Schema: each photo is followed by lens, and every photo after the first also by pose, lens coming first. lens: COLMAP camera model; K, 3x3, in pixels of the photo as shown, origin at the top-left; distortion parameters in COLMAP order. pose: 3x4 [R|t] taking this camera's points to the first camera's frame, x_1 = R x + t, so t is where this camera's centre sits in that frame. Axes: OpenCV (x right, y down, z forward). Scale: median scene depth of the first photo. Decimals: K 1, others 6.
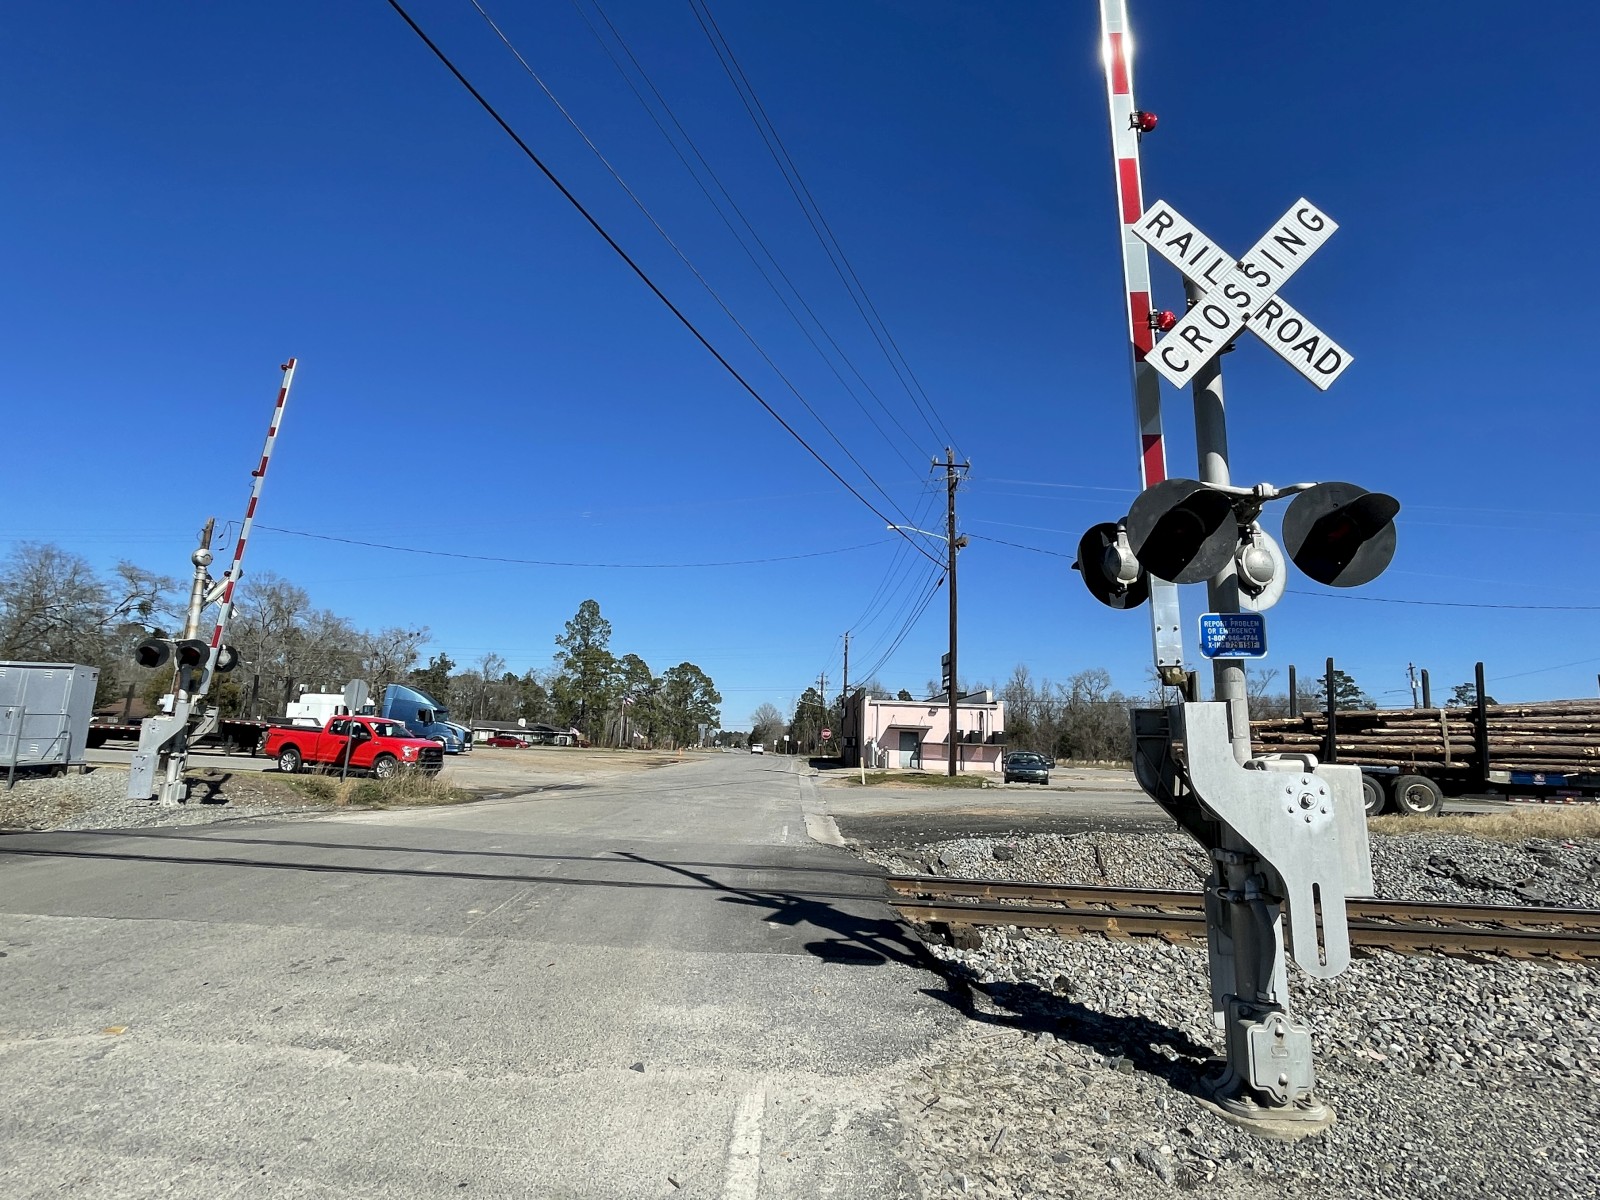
lens RADIAL K [[817.7, 0, 800.0], [0, 817.7, 600.0], [0, 0, 1]] dist [-0.000144, 0.000035]
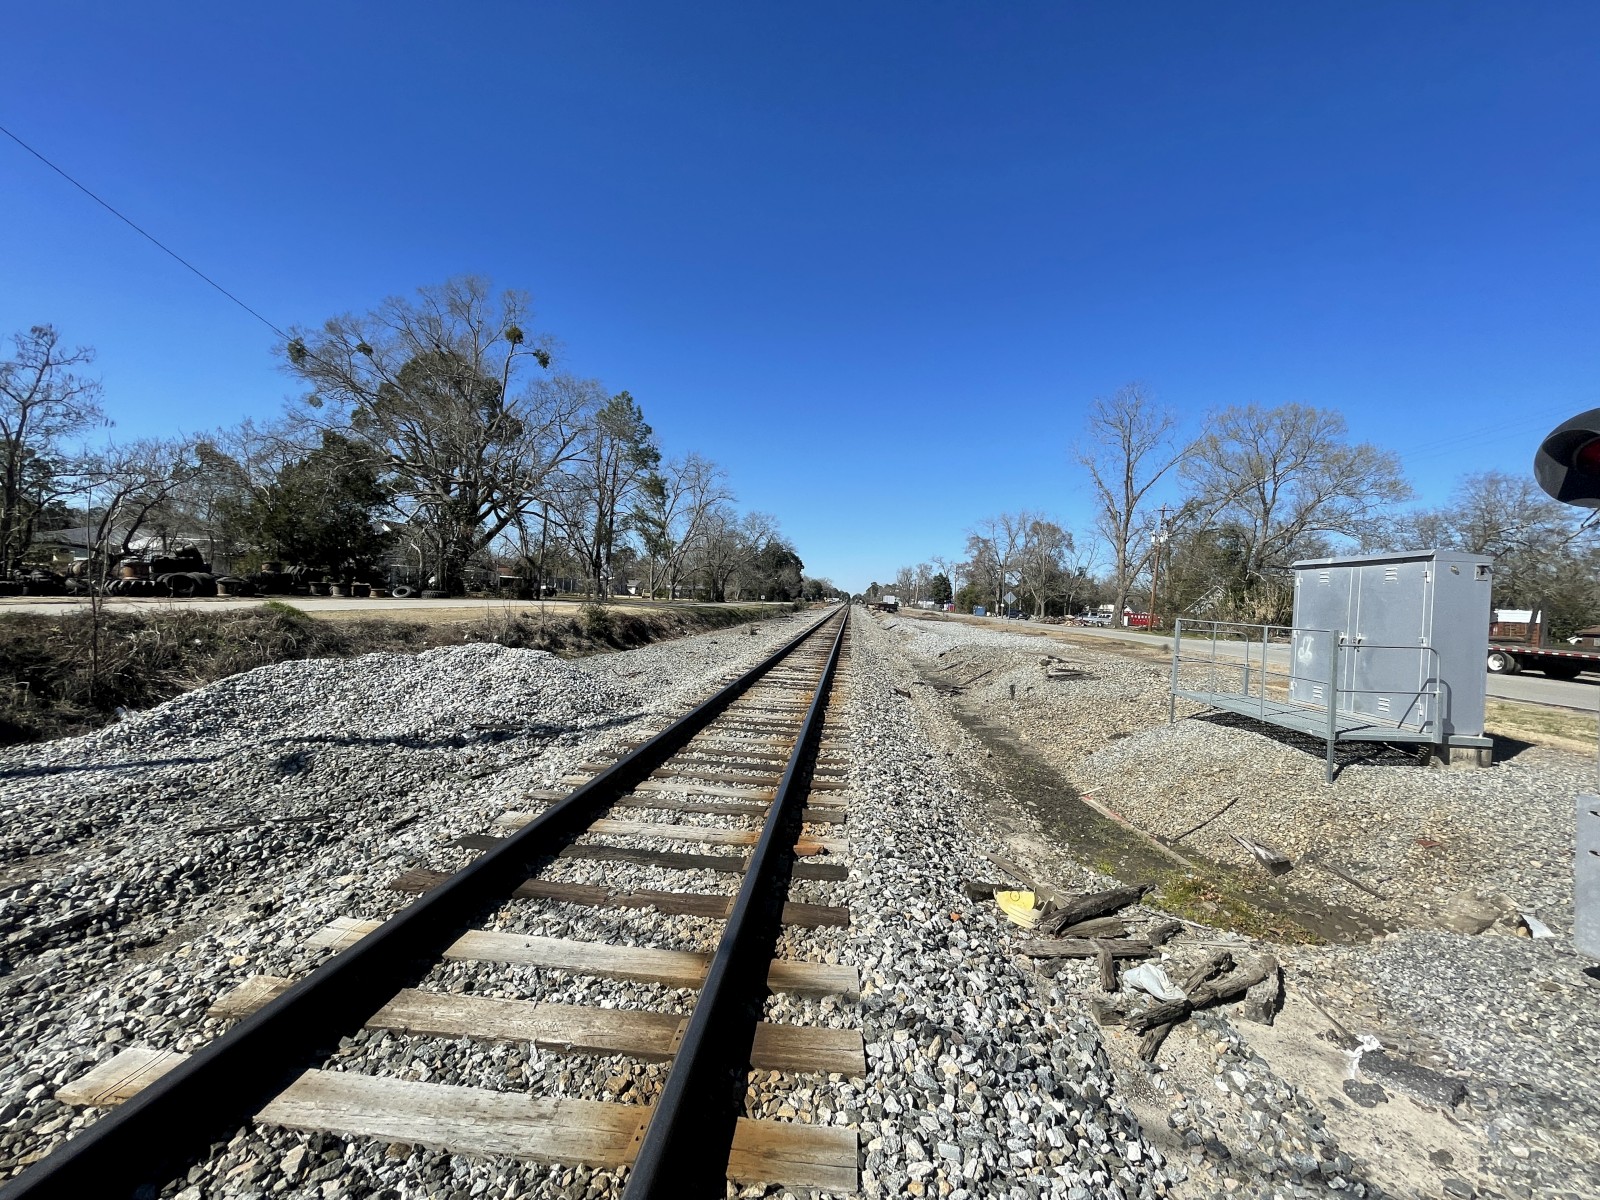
lens RADIAL K [[638.8, 0, 800.0], [0, 638.8, 600.0], [0, 0, 1]] dist [-0.000486, -0.000090]
pose [[-0.021768, -0.033798, -0.999192, -0.482130], [0.122566, 0.991799, -0.036218, 0.075309], [0.992222, -0.123256, -0.017447, 0.612974]]
